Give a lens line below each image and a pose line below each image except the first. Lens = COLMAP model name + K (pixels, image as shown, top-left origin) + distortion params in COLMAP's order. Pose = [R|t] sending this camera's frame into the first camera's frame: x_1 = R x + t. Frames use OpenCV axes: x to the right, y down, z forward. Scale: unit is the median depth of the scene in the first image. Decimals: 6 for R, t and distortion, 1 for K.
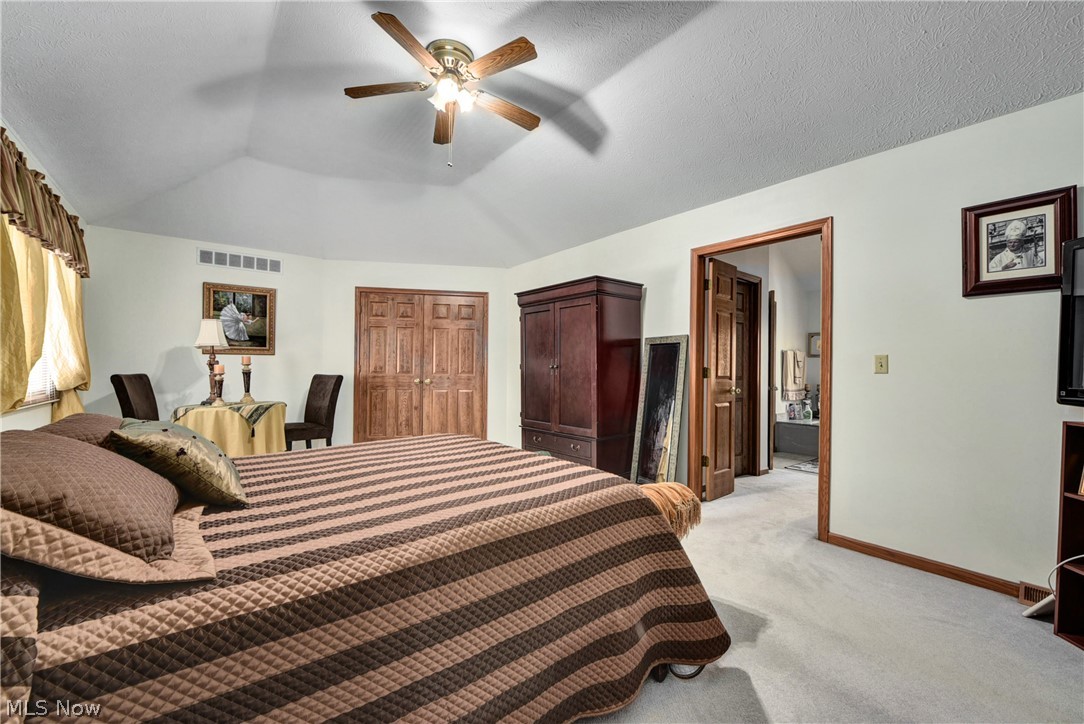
lens RADIAL K [[434.3, 0, 544.0], [0, 434.3, 363.5], [0, 0, 1]] dist [-0.010388, -0.000410]
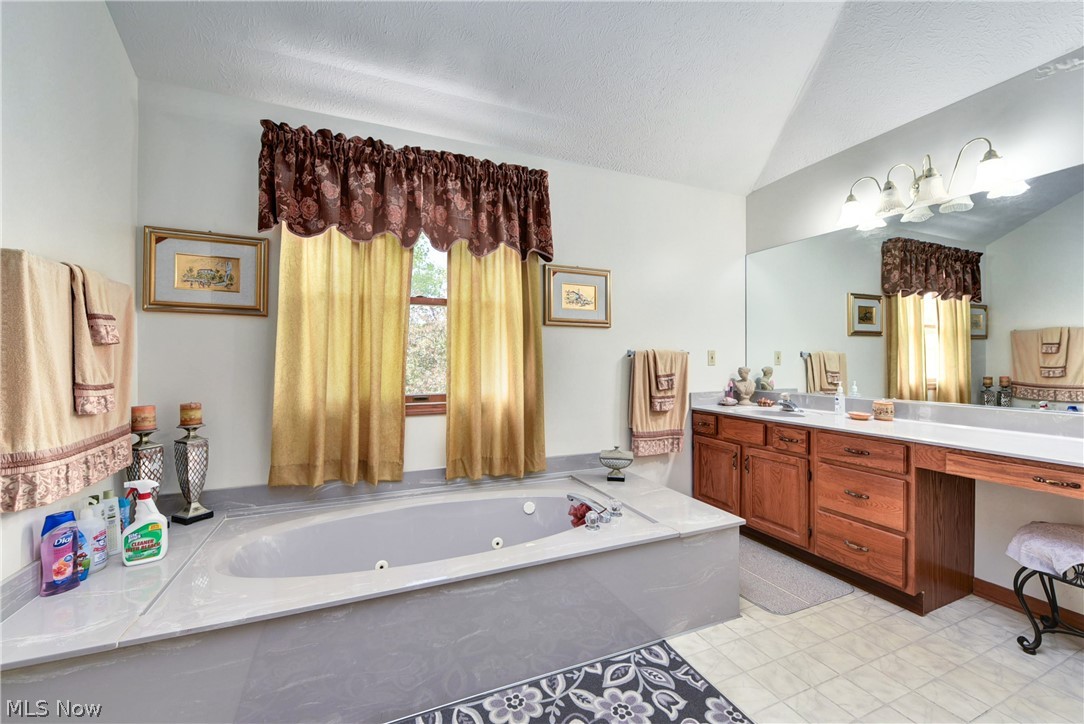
lens RADIAL K [[434.3, 0, 544.0], [0, 434.3, 363.5], [0, 0, 1]] dist [-0.010388, -0.000410]
pose [[0.254742, -0.011770, 0.966938, 0.429784], [-0.002657, 0.999914, 0.012871, 0.017139], [-0.967006, -0.005848, 0.254688, 0.716687]]
